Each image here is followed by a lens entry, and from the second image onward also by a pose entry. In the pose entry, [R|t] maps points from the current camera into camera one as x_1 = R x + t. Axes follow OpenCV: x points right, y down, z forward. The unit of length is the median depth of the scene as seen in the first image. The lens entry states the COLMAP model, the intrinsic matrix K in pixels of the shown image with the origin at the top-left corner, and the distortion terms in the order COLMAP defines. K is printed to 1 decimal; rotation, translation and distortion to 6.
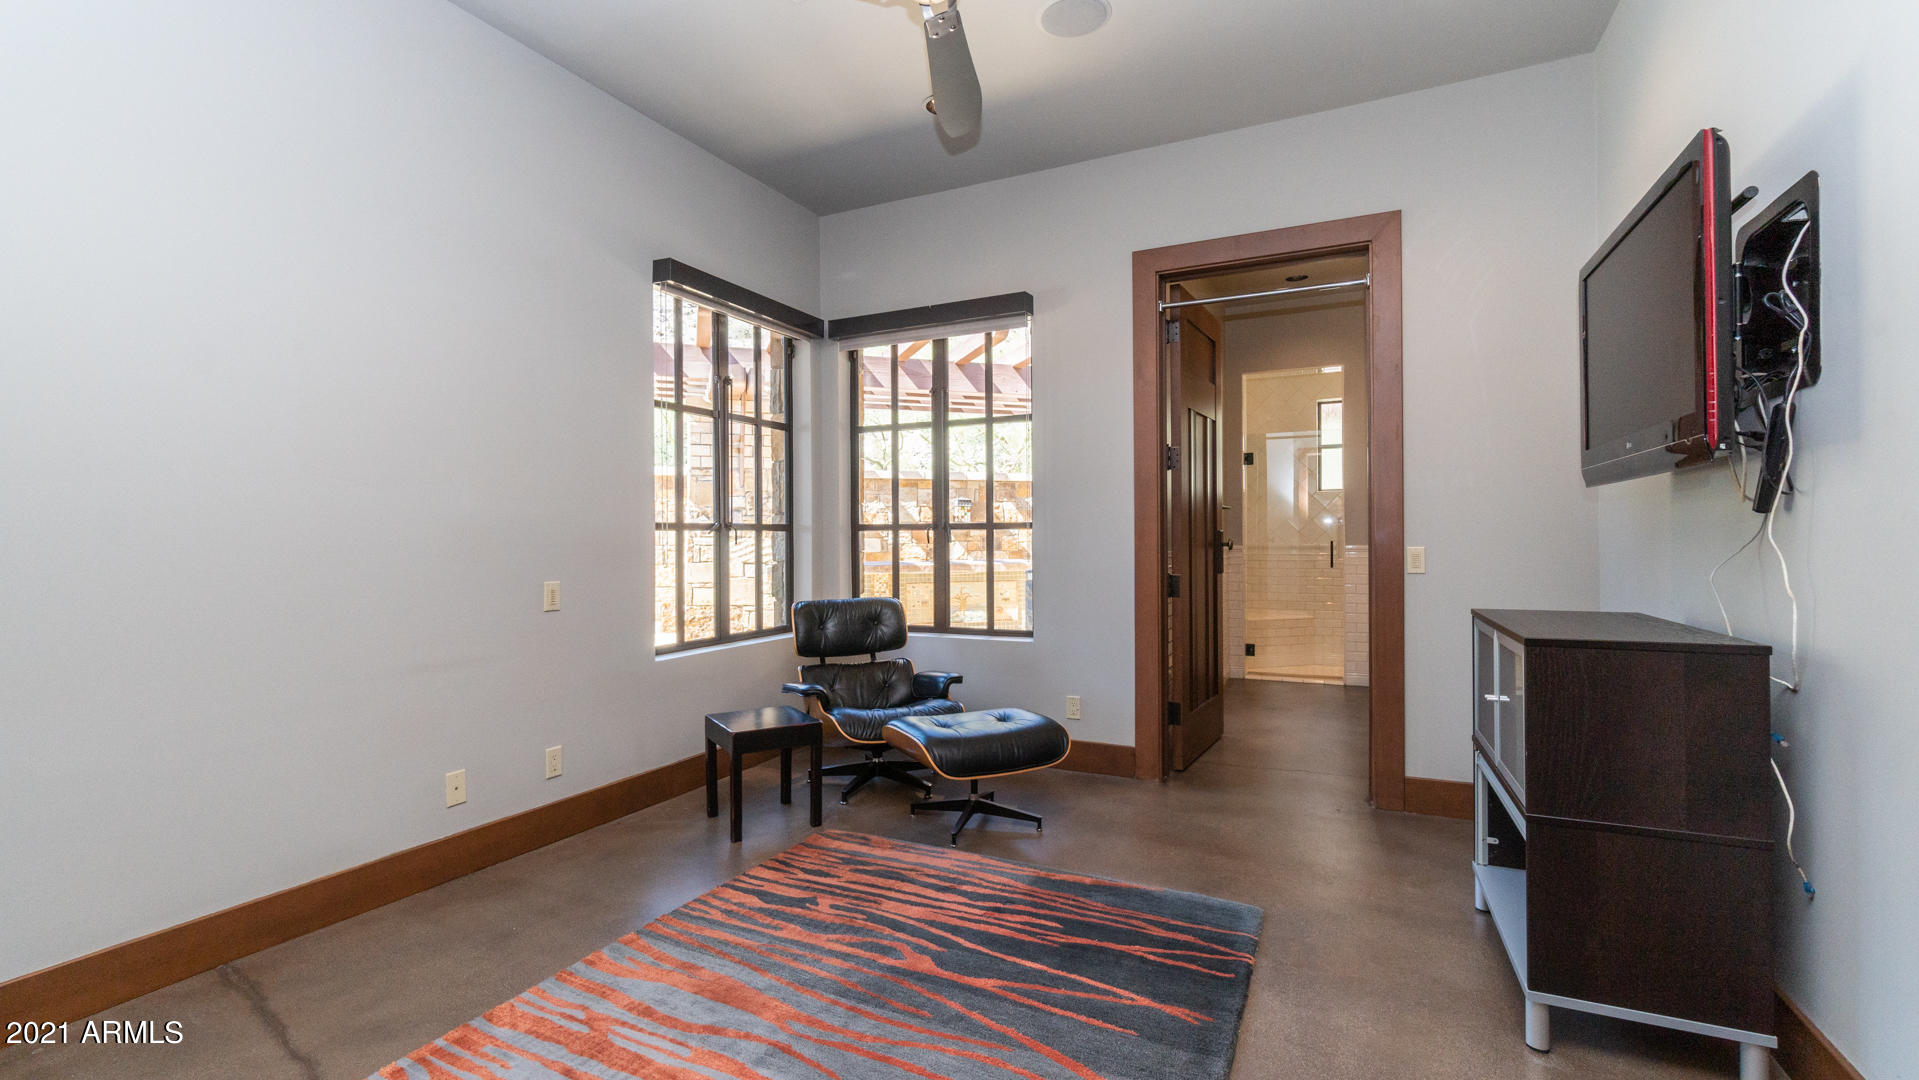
lens RADIAL K [[830.4, 0, 956.5], [0, 830.4, 537.3], [0, 0, 1]] dist [-0.000029, -0.000005]
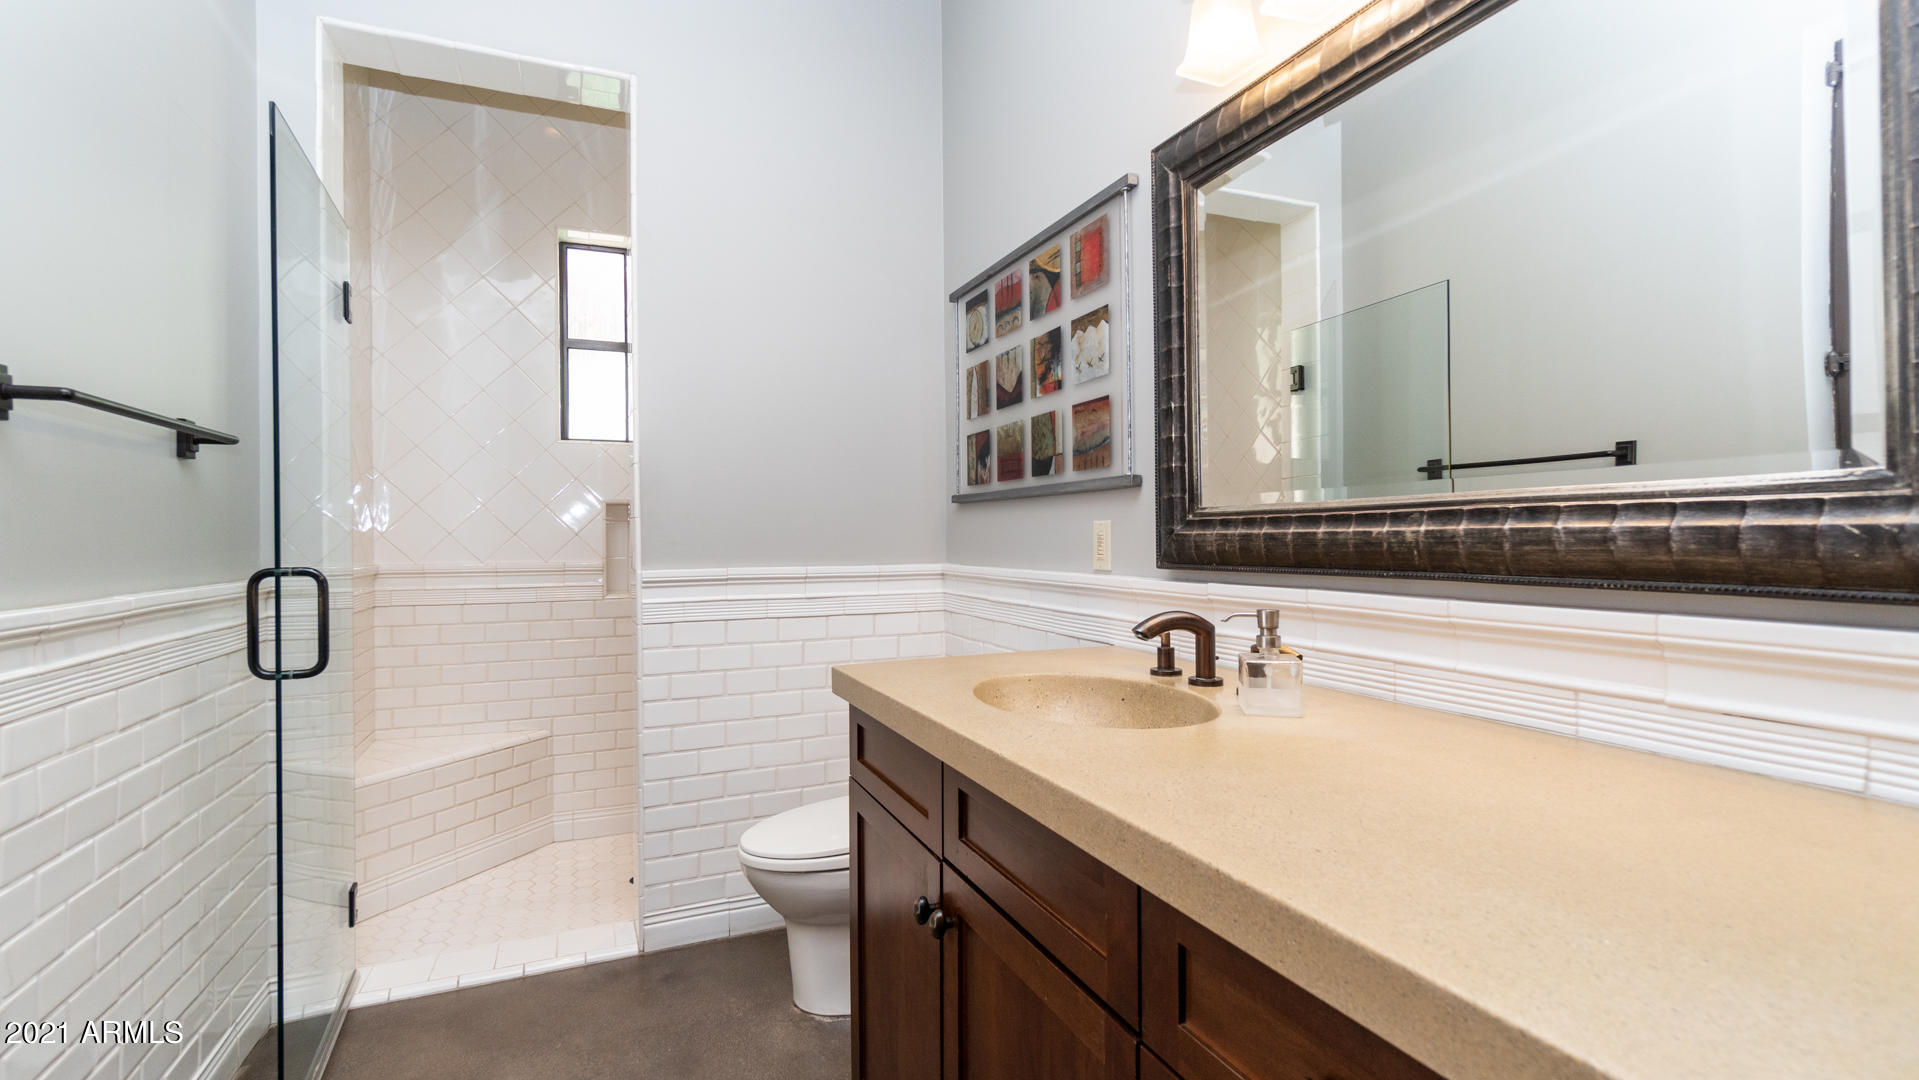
lens RADIAL K [[830.4, 0, 957.1], [0, 830.4, 538.3], [0, 0, 1]] dist [-0.000029, -0.000005]
pose [[0.654163, -0.000139, 0.756353, 0.245821], [0.001033, 0.999999, -0.000710, -0.007394], [-0.756353, 0.001246, 0.654163, 0.568079]]
